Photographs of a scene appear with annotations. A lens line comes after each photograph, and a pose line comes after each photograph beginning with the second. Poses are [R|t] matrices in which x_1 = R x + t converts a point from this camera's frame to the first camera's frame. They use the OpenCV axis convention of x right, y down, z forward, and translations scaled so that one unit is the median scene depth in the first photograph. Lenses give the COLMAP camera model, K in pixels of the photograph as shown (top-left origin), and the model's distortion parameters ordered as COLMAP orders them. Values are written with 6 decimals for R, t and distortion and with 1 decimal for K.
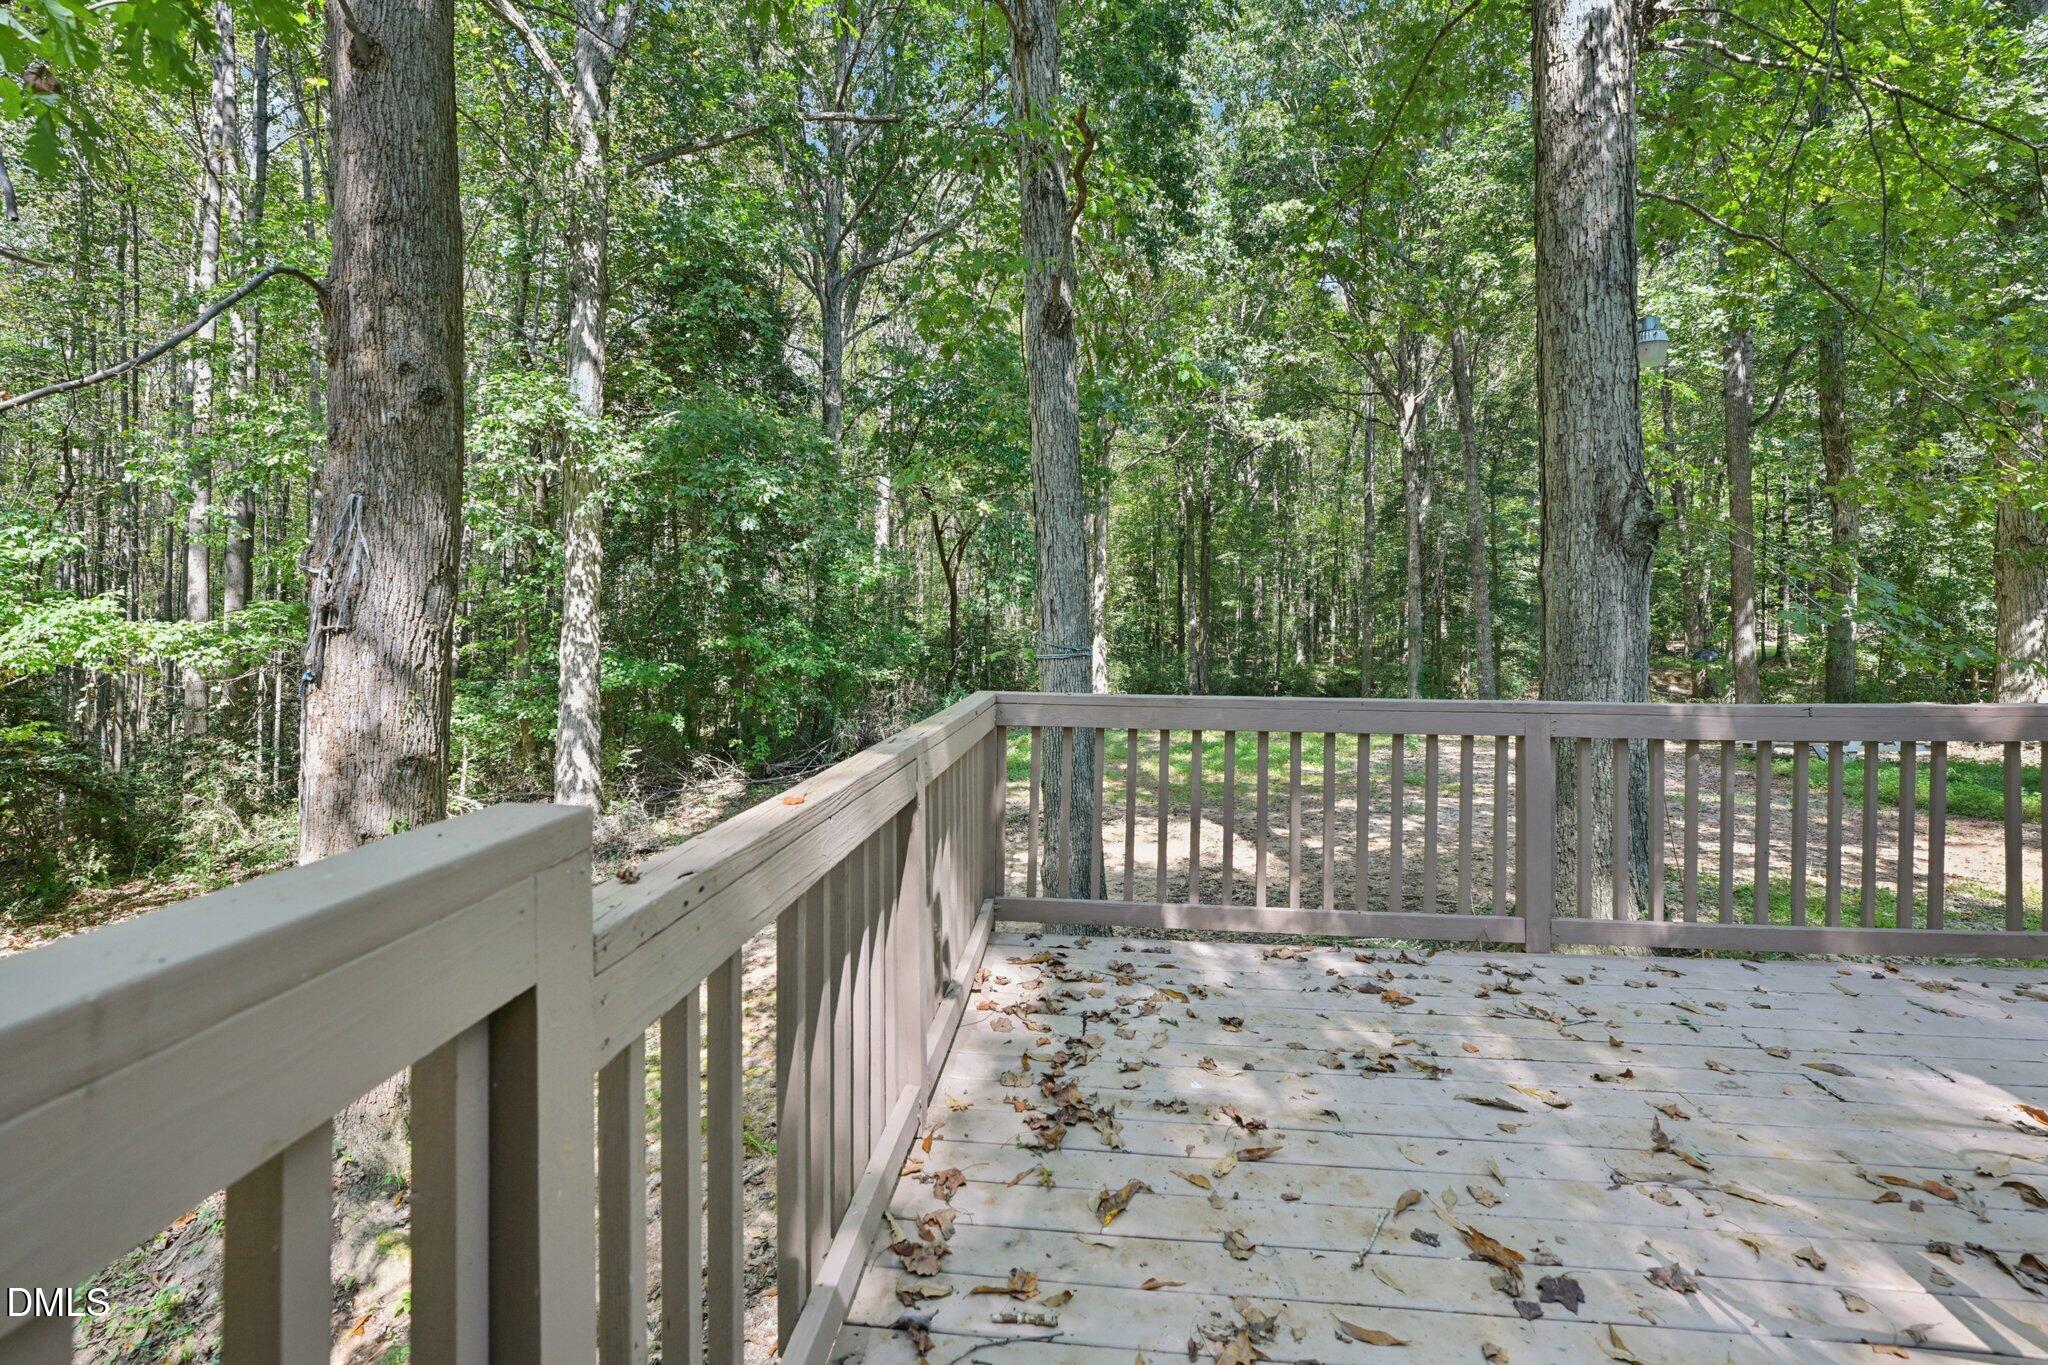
lens RADIAL K [[901.9, 0, 1025.9], [0, 901.9, 623.4], [0, 0, 1]] dist [-0.000347, -0.000104]
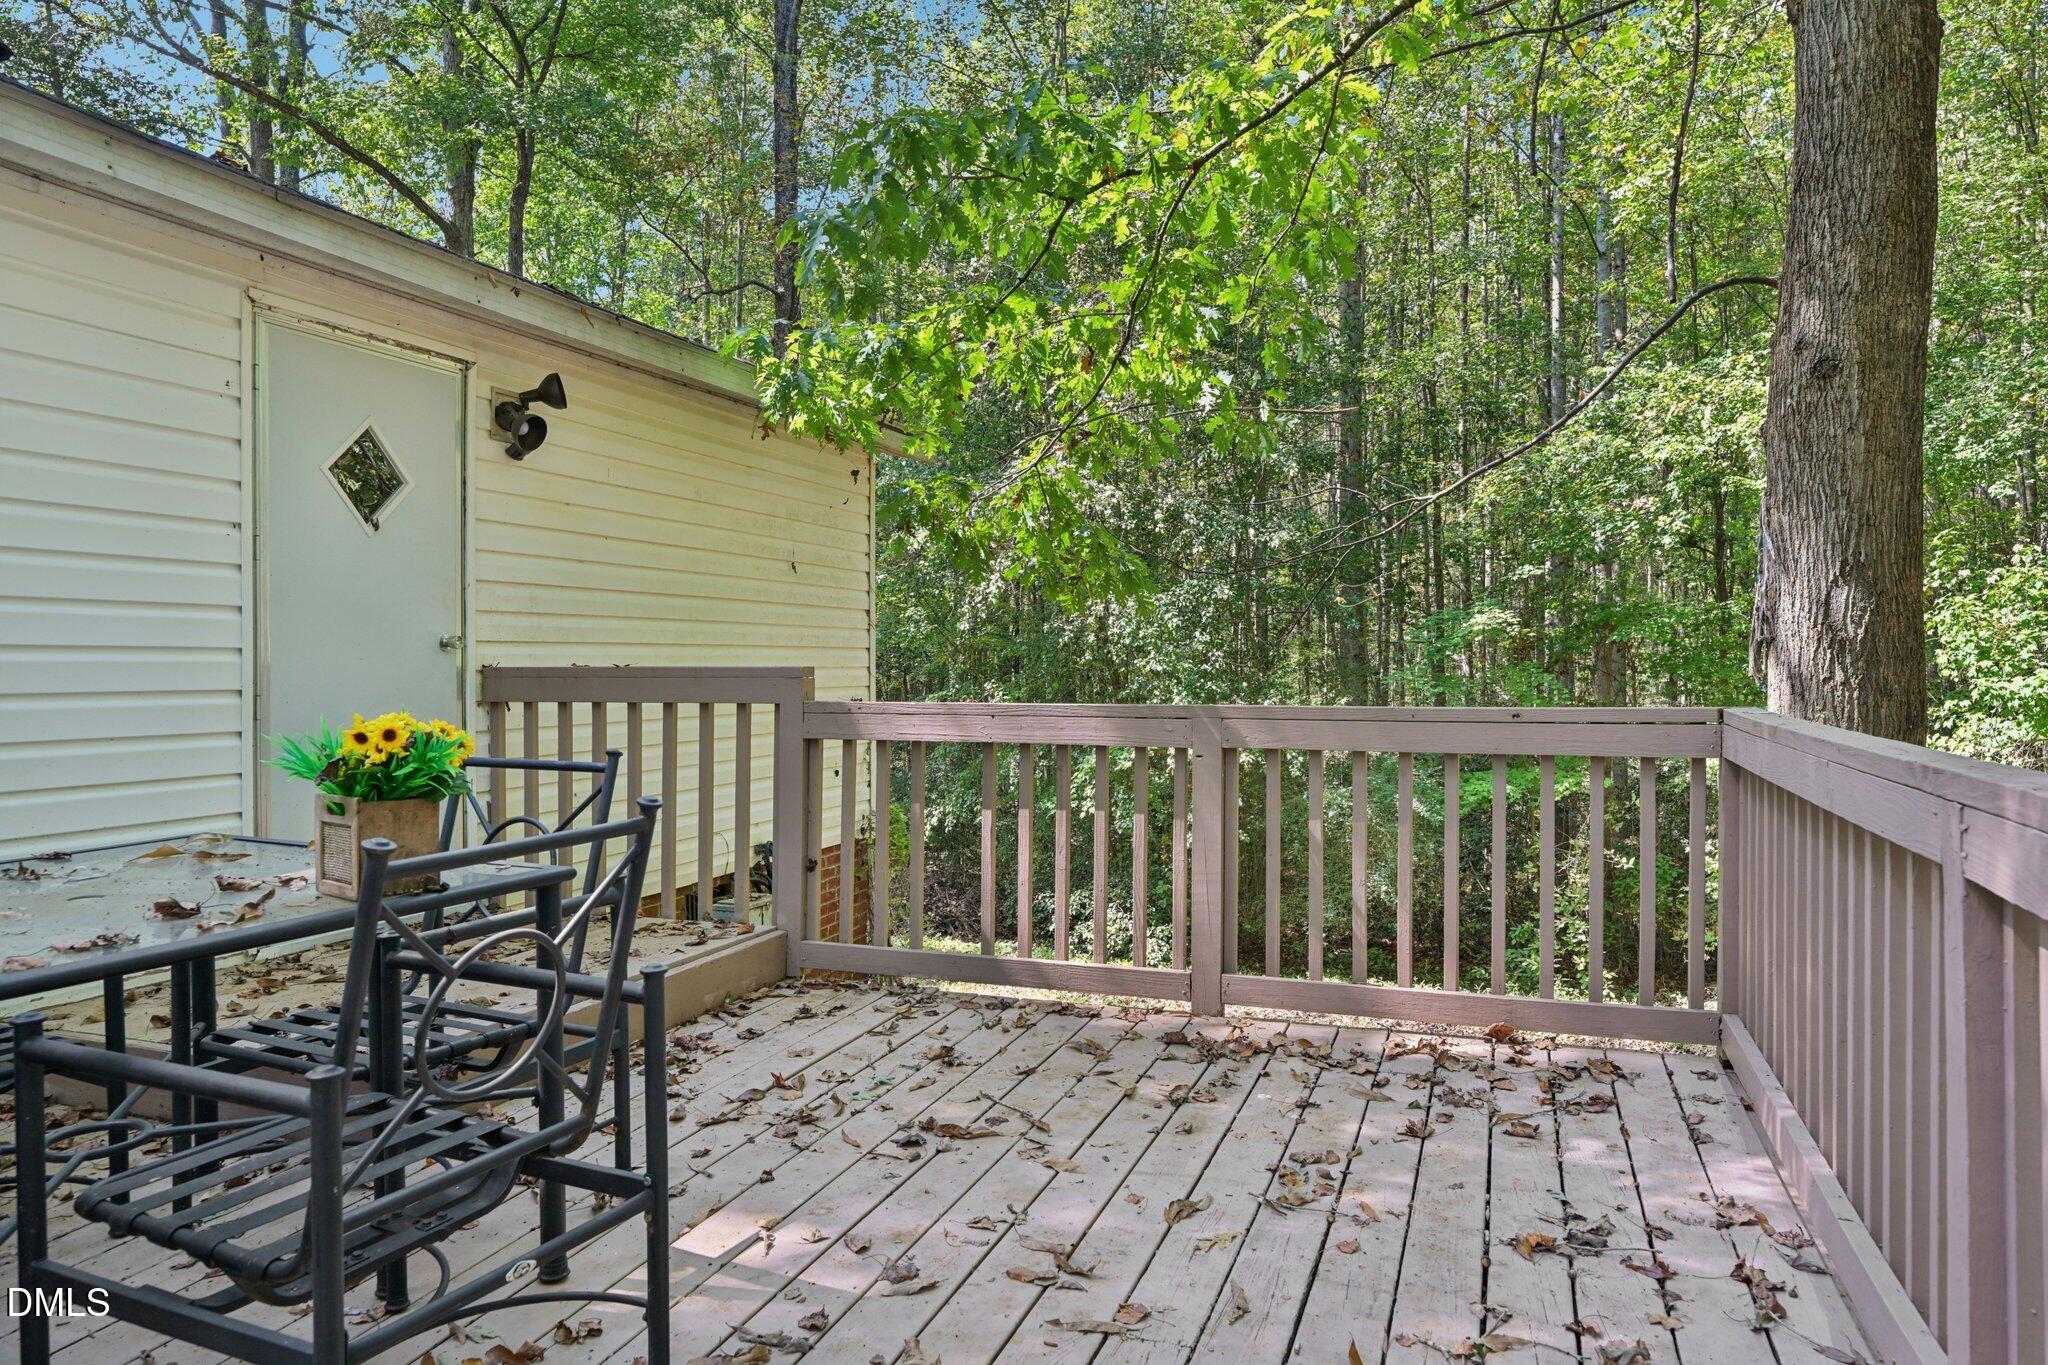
lens RADIAL K [[1404.9, 0, 1024.0], [0, 1404.9, 682.5], [0, 0, 1]] dist [0.035503, 0.000959]
pose [[-0.243561, 0.014728, -0.969774, 1.679115], [-0.009257, 0.999804, 0.017509, 0.065229], [0.969841, 0.013242, -0.243377, 1.130306]]
